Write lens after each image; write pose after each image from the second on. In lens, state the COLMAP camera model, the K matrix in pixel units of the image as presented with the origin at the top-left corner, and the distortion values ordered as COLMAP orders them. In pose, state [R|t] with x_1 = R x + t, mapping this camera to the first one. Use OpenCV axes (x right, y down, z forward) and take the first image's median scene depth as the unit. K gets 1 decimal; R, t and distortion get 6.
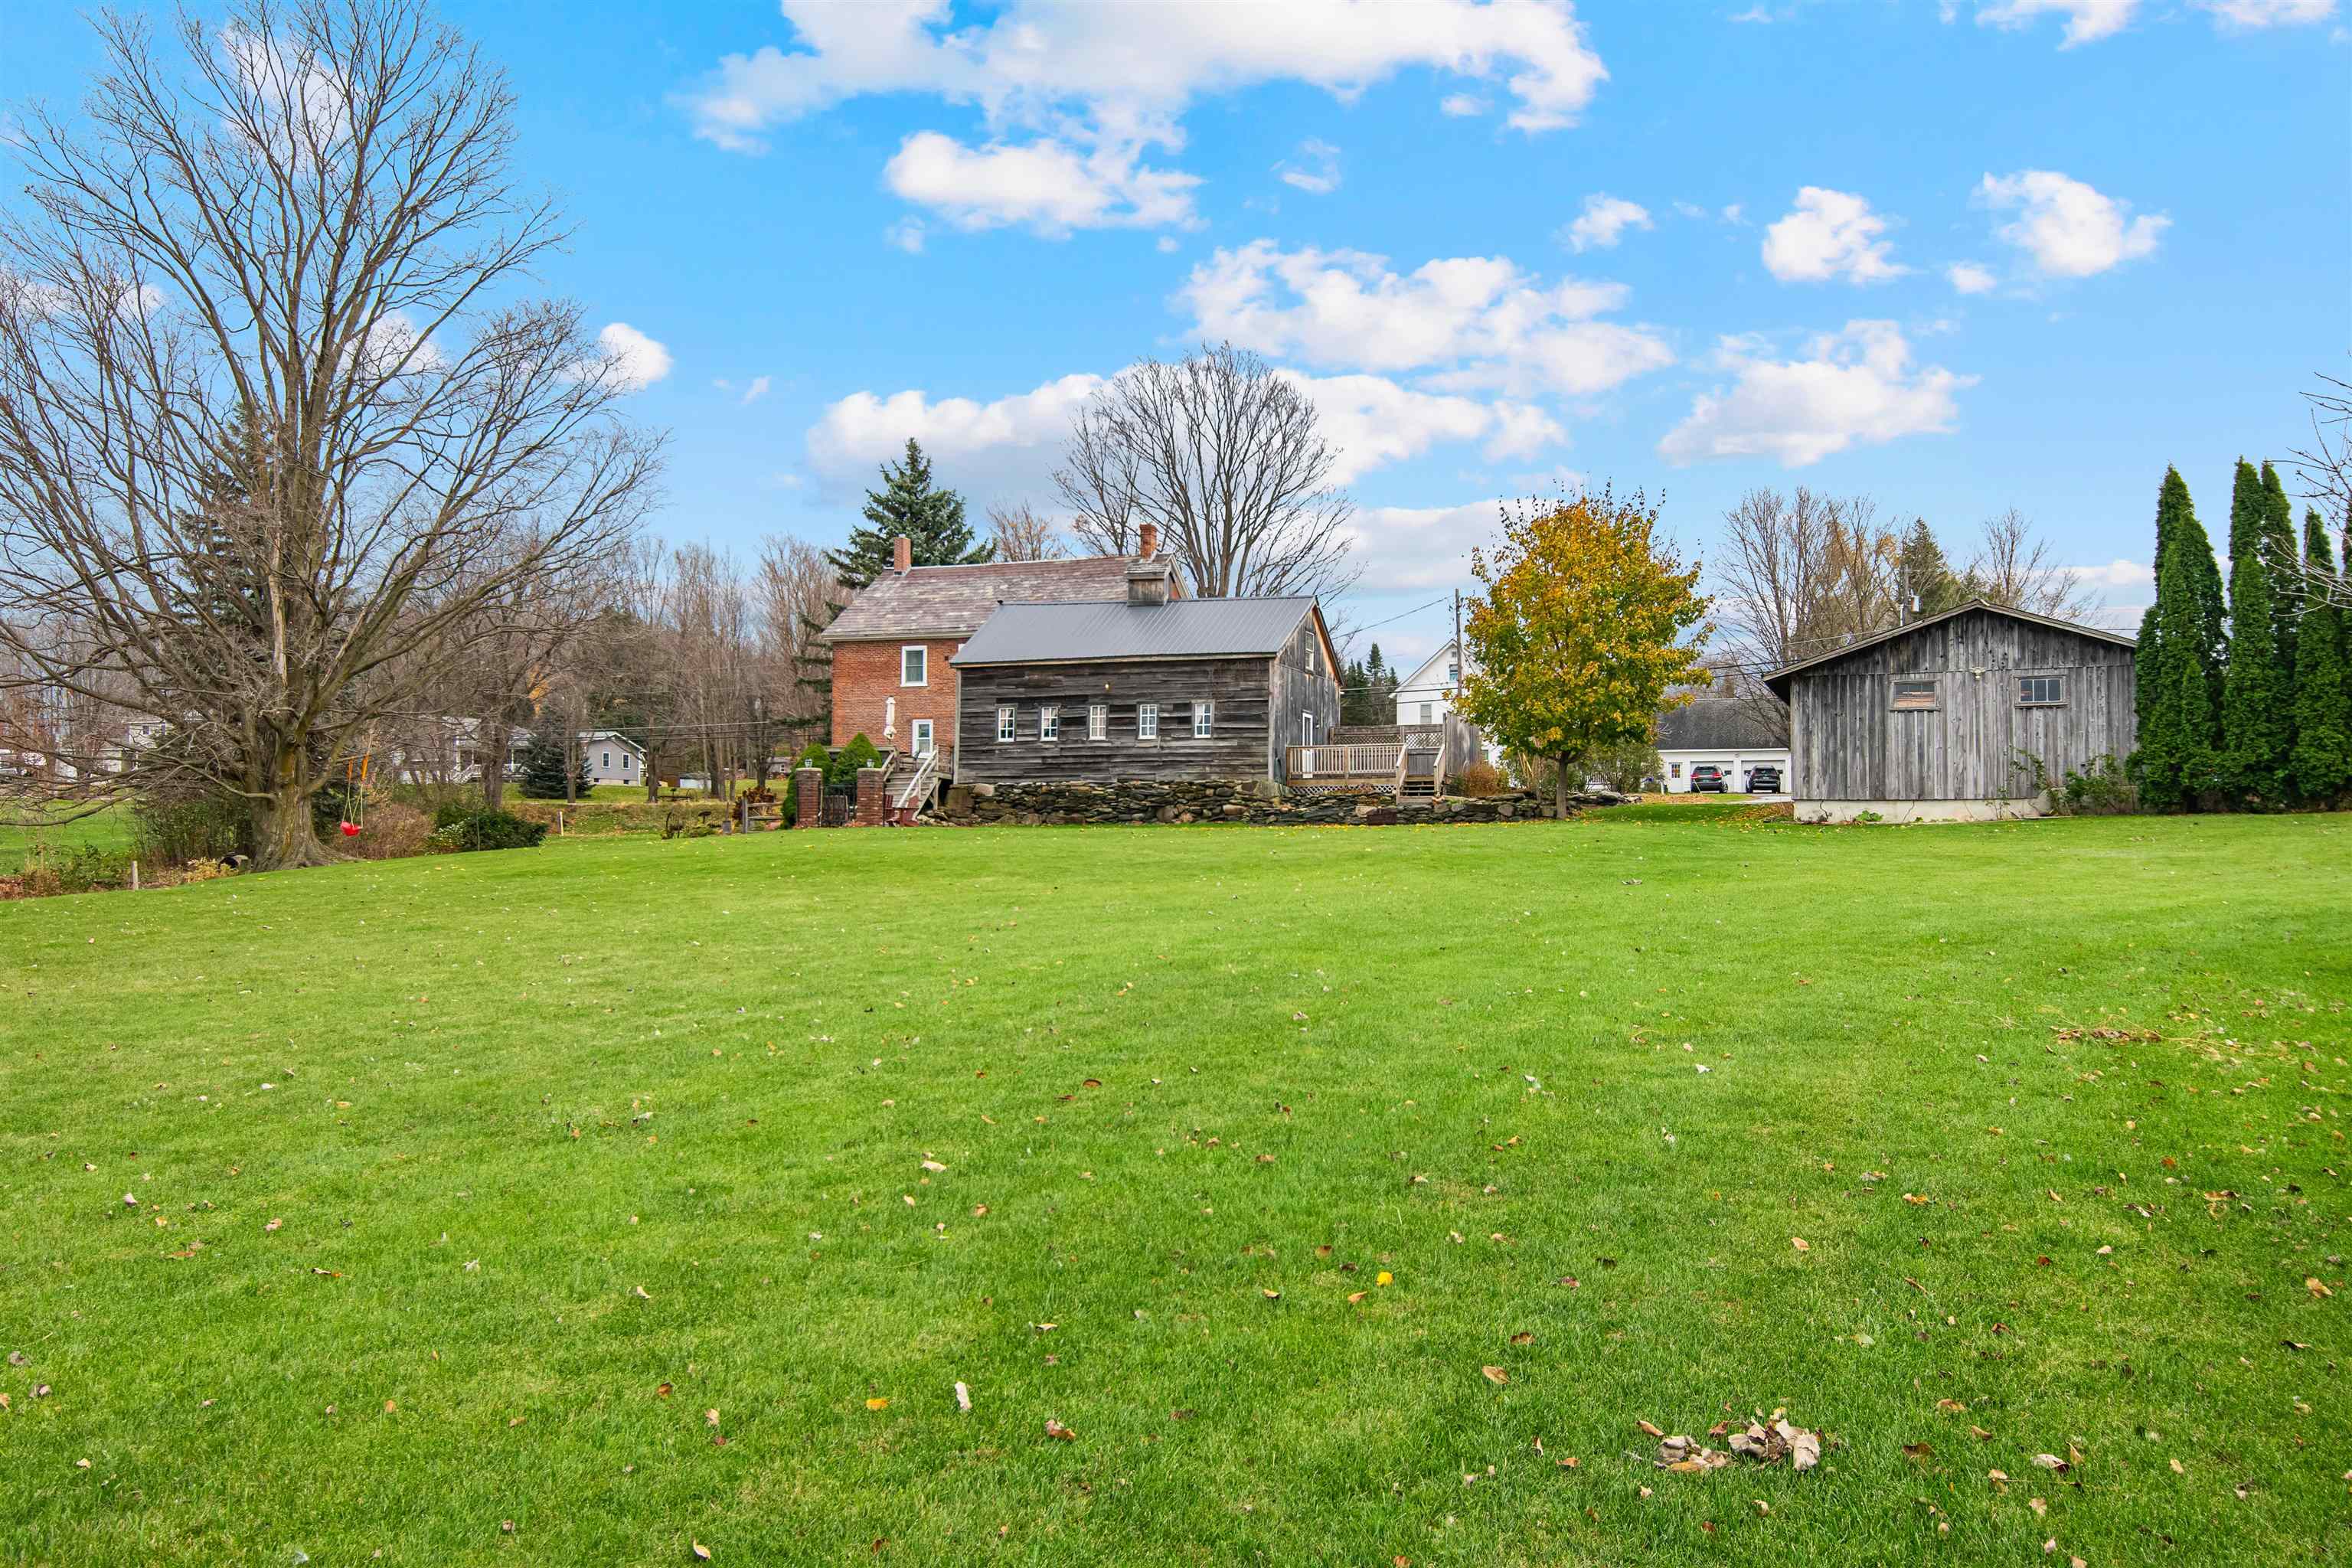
lens RADIAL K [[2080.3, 0, 1164.8], [0, 2080.3, 778.8], [0, 0, 1]] dist [-0.030680, -0.014349]
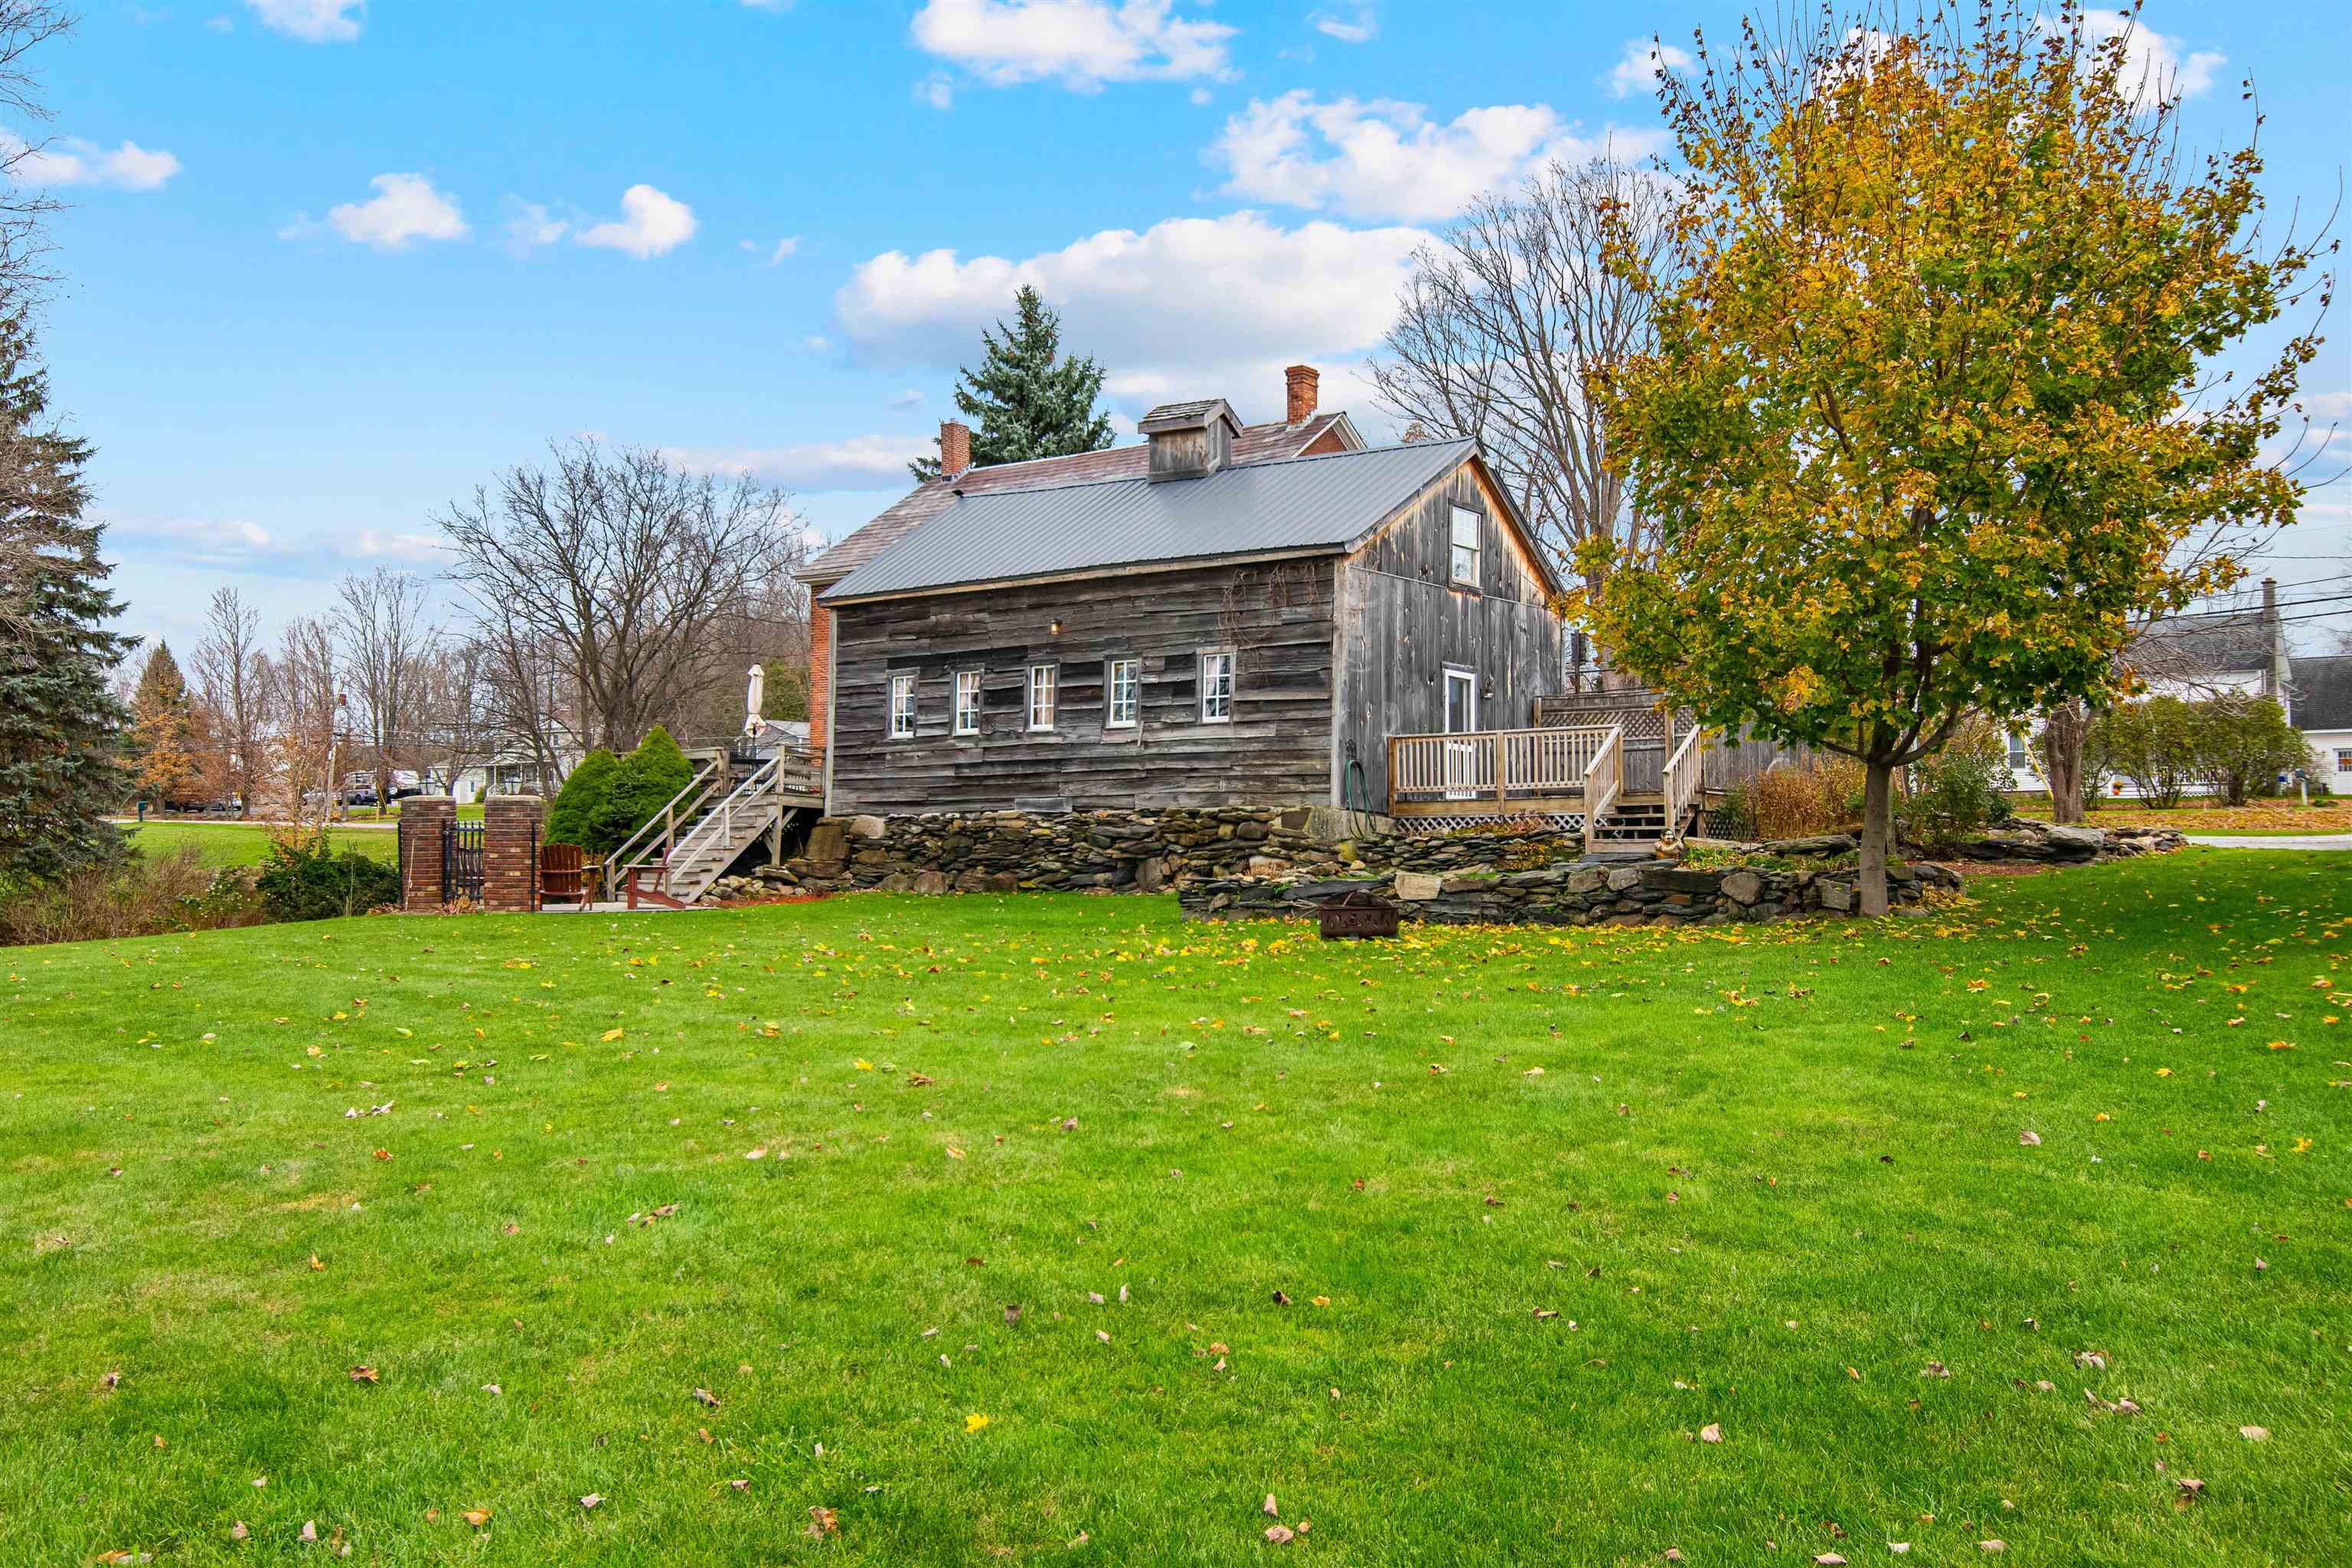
lens RADIAL K [[2080.3, 0, 1164.8], [0, 2080.3, 778.8], [0, 0, 1]] dist [-0.030680, -0.014349]
pose [[0.959330, -0.014799, -0.281898, 0.145895], [0.014796, 0.999888, -0.002137, -0.005187], [0.281898, -0.002121, 0.959442, 0.510937]]
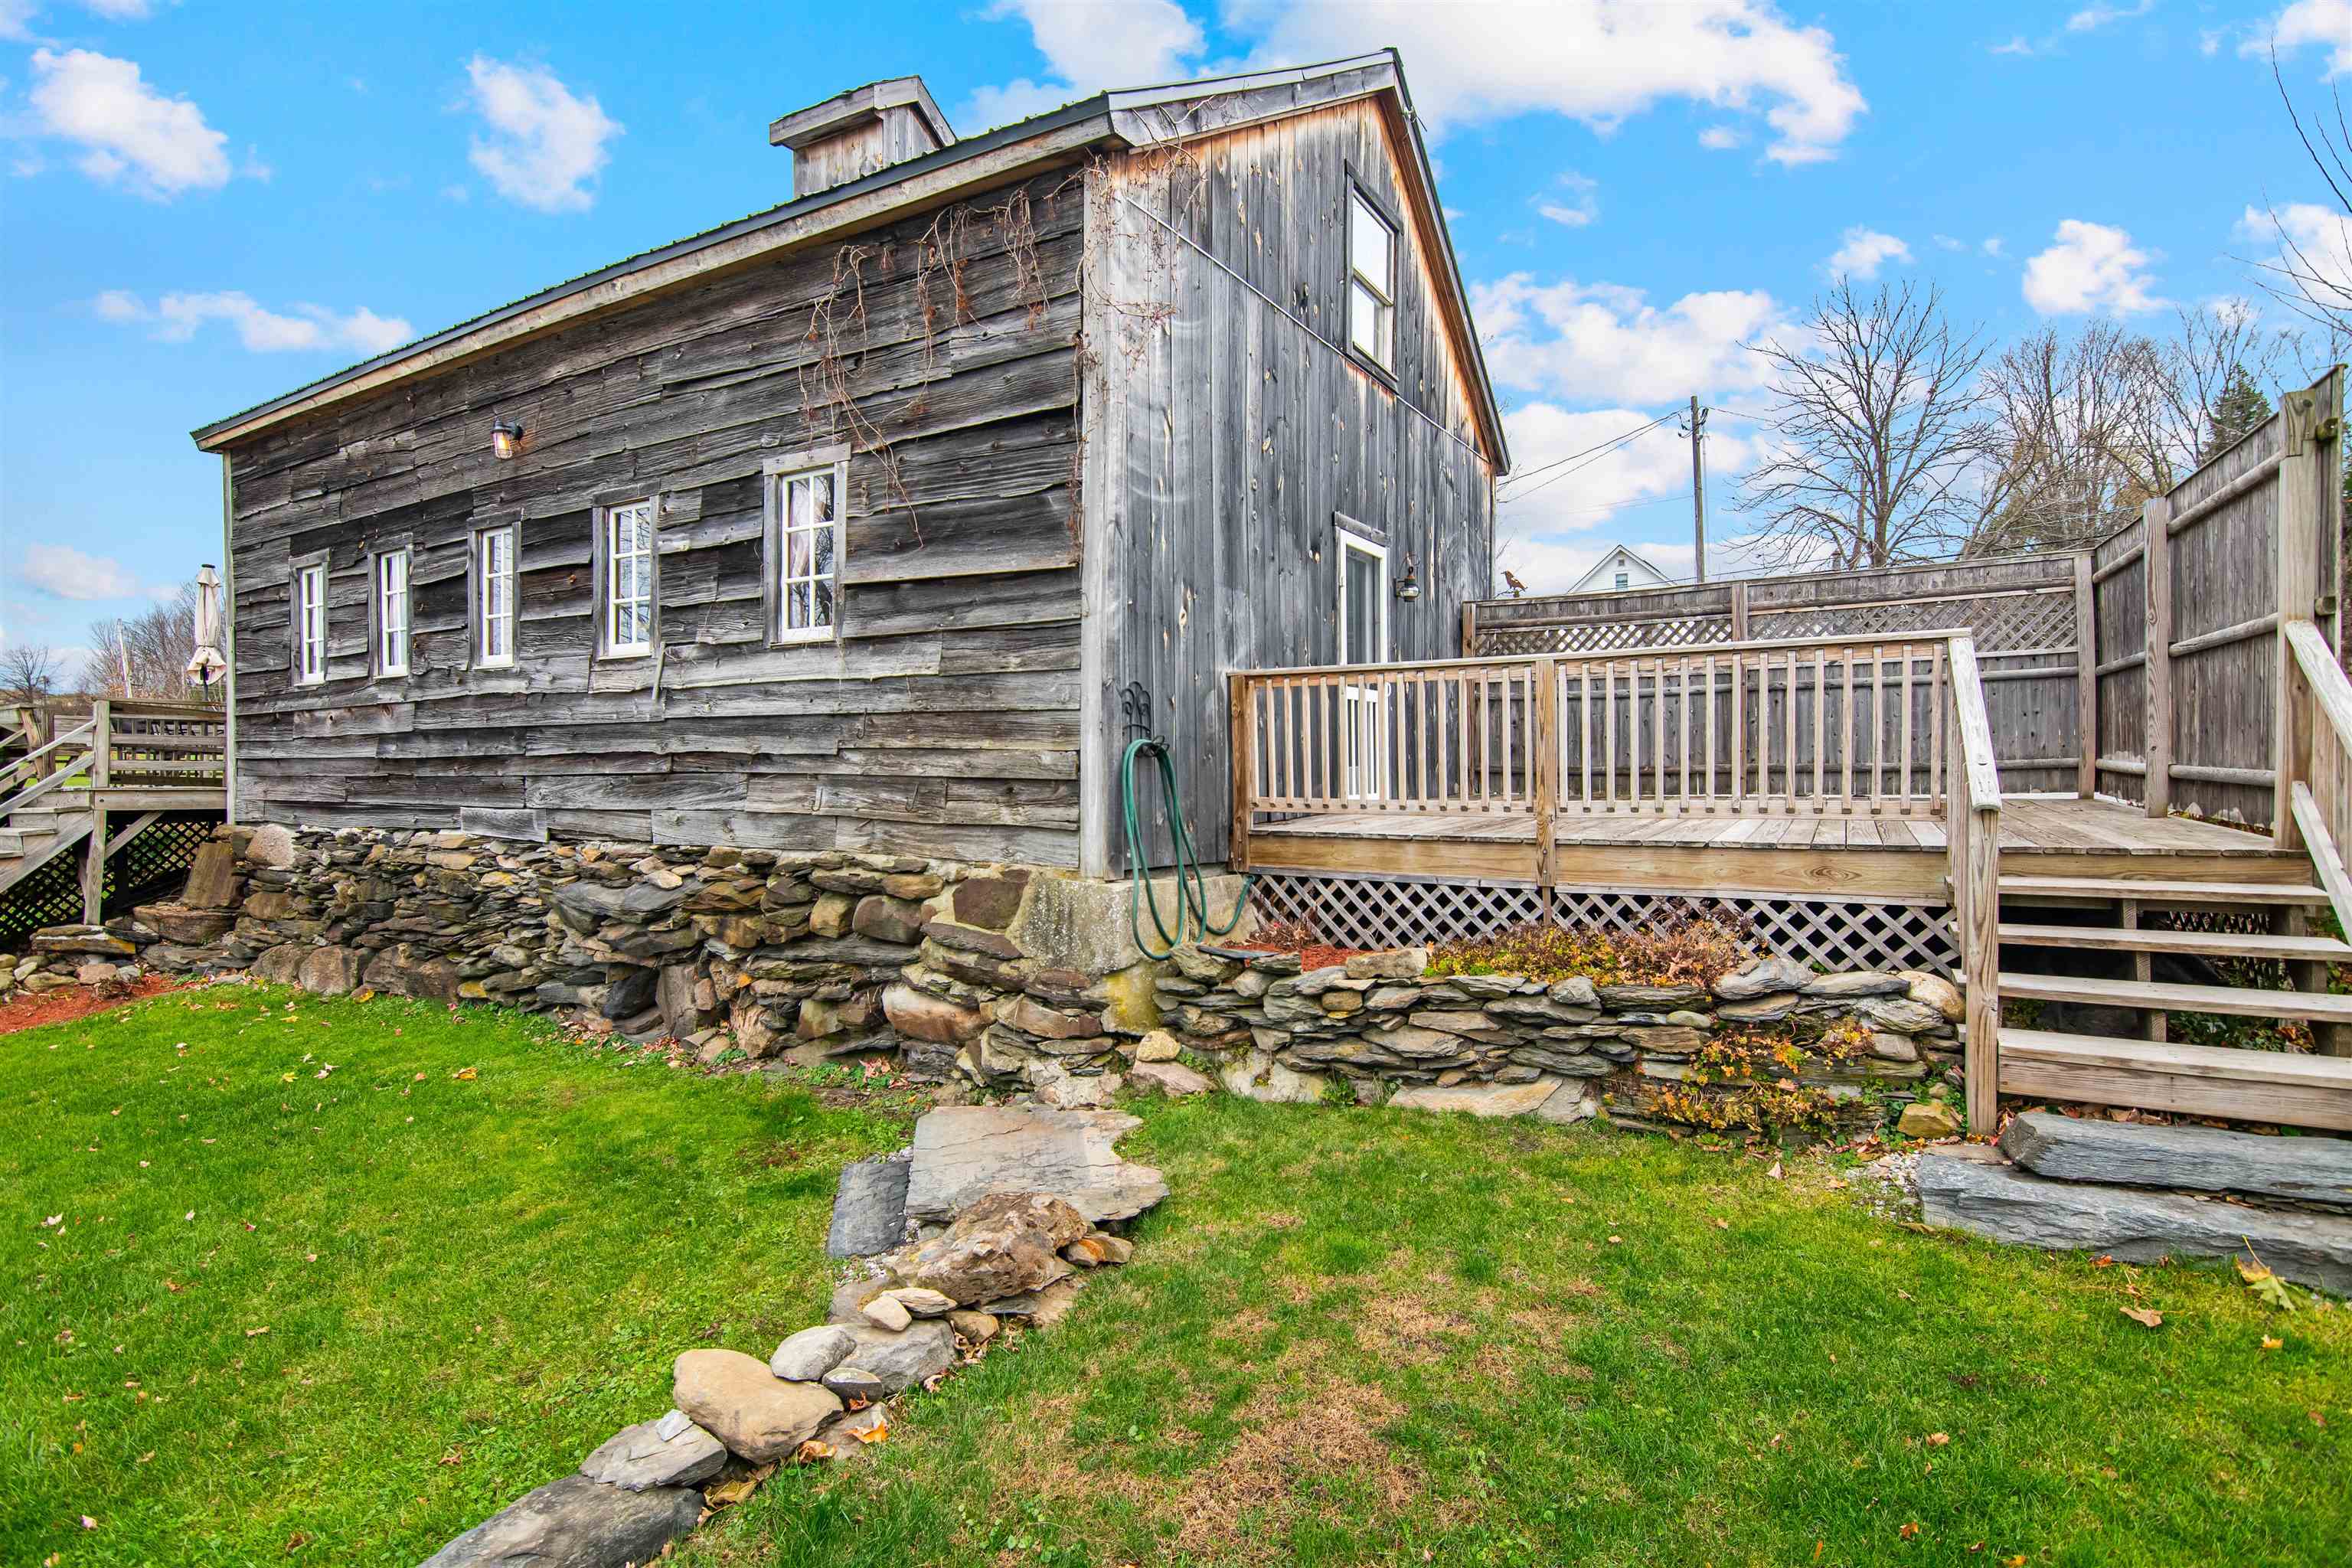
lens RADIAL K [[1138.7, 0, 1176.0], [0, 1138.7, 784.0], [0, 0, 1]] dist [-0.002143, -0.014007]
pose [[0.982780, -0.010303, -0.184494, 0.073239], [0.024657, 0.996827, 0.075678, -0.013216], [0.183129, -0.078924, 0.979916, 0.887439]]
